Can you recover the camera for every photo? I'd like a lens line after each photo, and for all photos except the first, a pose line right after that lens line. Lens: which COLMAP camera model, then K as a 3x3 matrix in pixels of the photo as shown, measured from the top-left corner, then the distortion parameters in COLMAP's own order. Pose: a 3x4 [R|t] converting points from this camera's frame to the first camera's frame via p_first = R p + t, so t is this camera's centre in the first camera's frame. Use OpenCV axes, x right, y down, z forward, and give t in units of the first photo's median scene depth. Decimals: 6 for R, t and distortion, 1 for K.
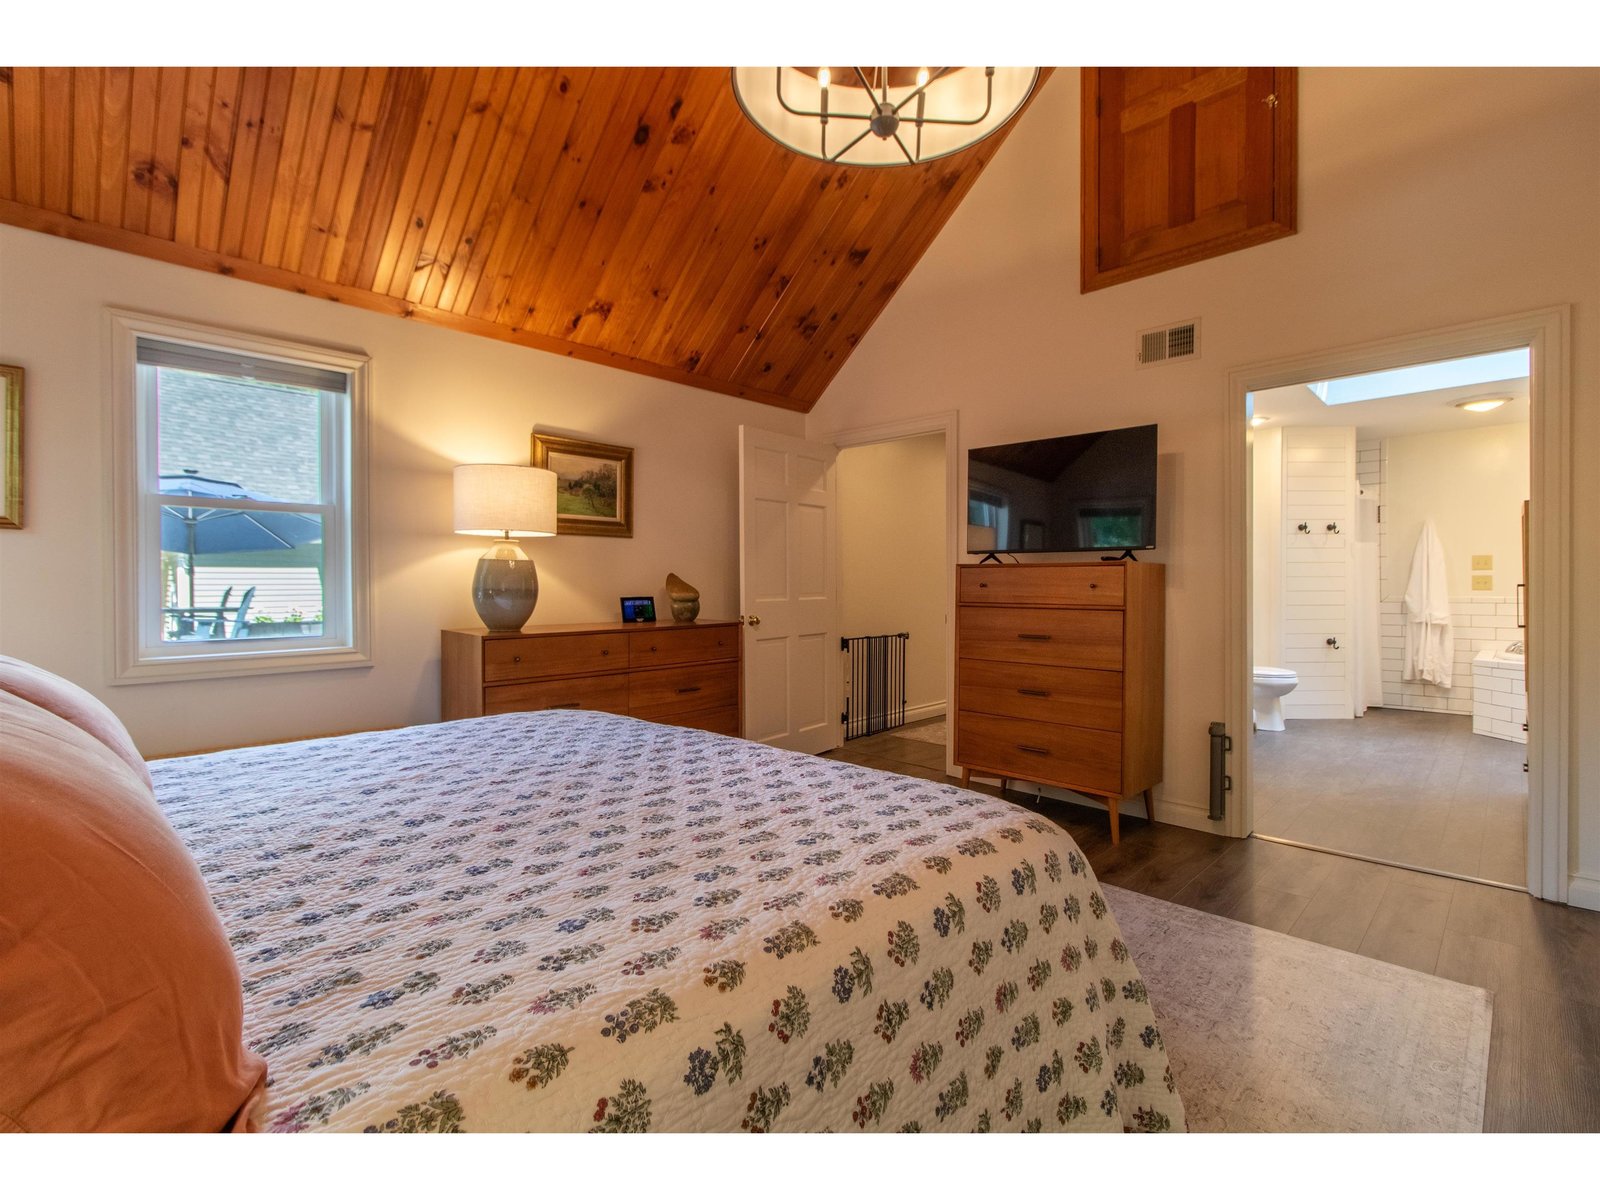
lens RADIAL K [[736.3, 0, 804.2], [0, 736.3, 581.8], [0, 0, 1]] dist [0.000674, 0.000609]
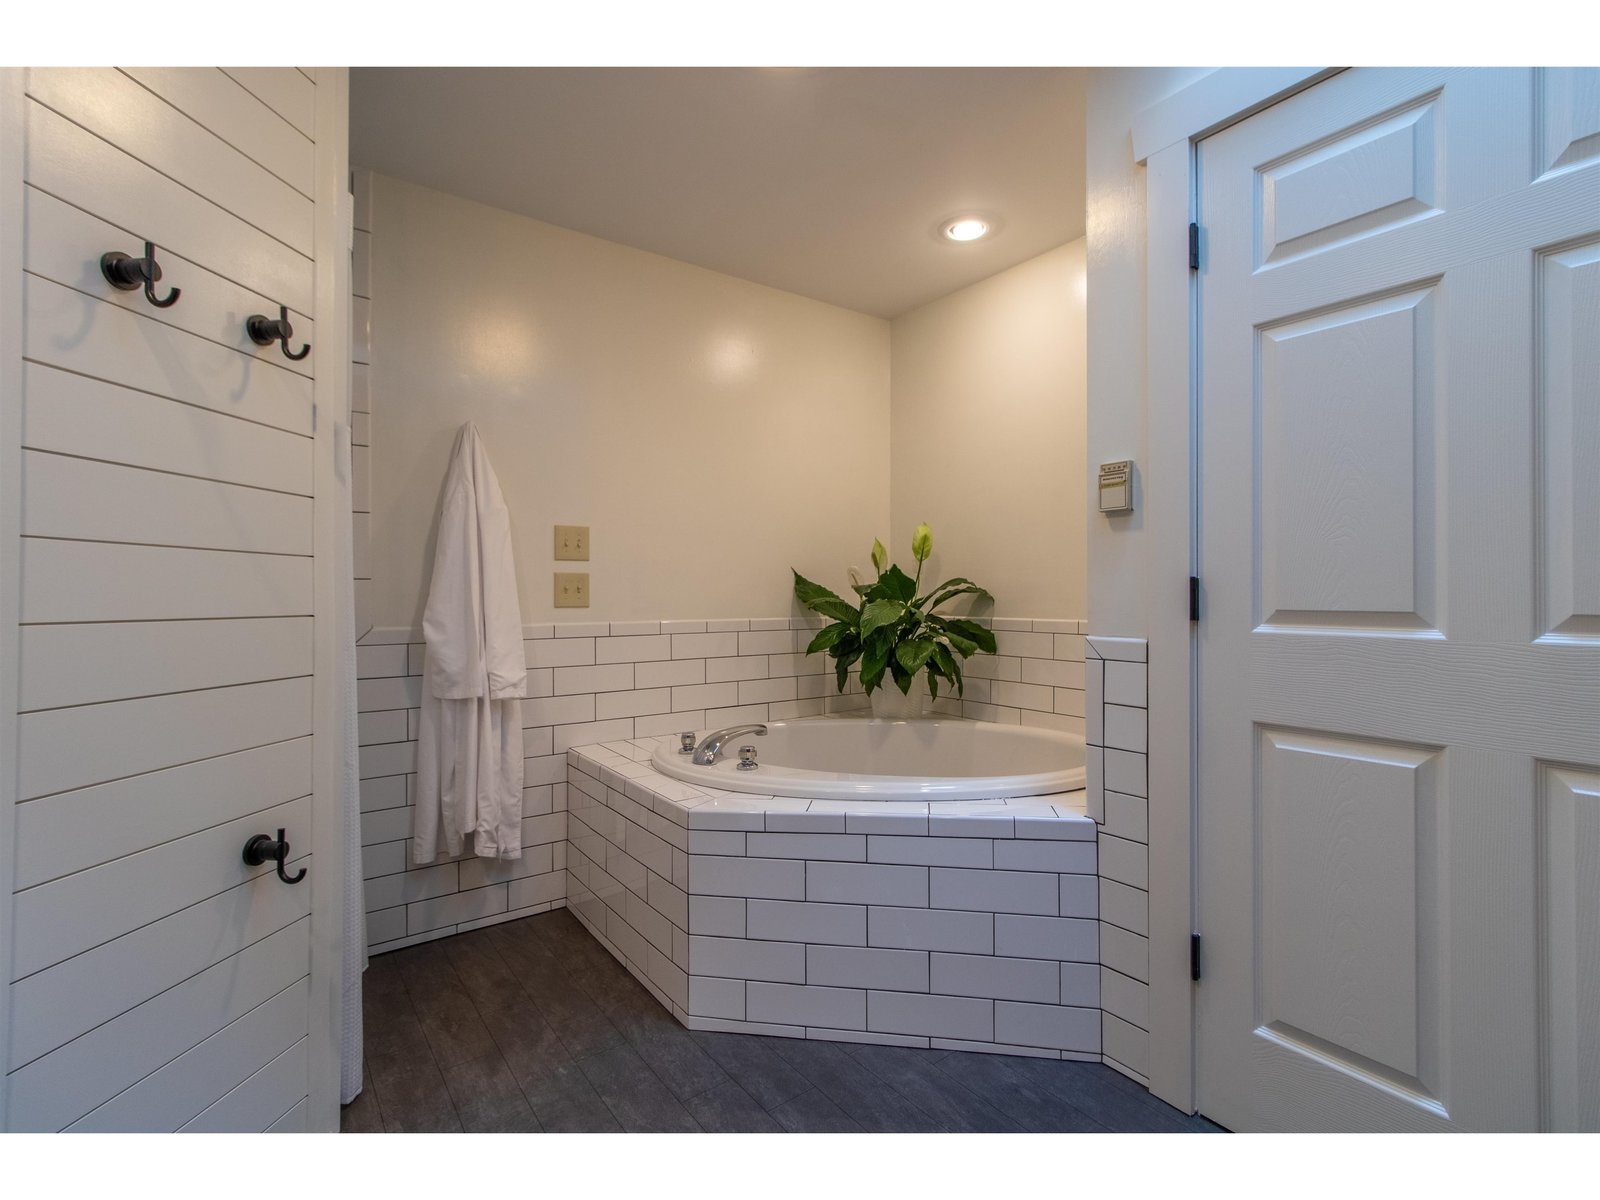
lens RADIAL K [[736.3, 0, 804.2], [0, 736.3, 581.8], [0, 0, 1]] dist [0.000674, 0.000609]
pose [[0.170043, 0.023543, 0.985155, 0.511403], [-0.000608, 0.999717, -0.023786, 0.006418], [-0.985436, 0.003445, 0.170010, 0.781022]]
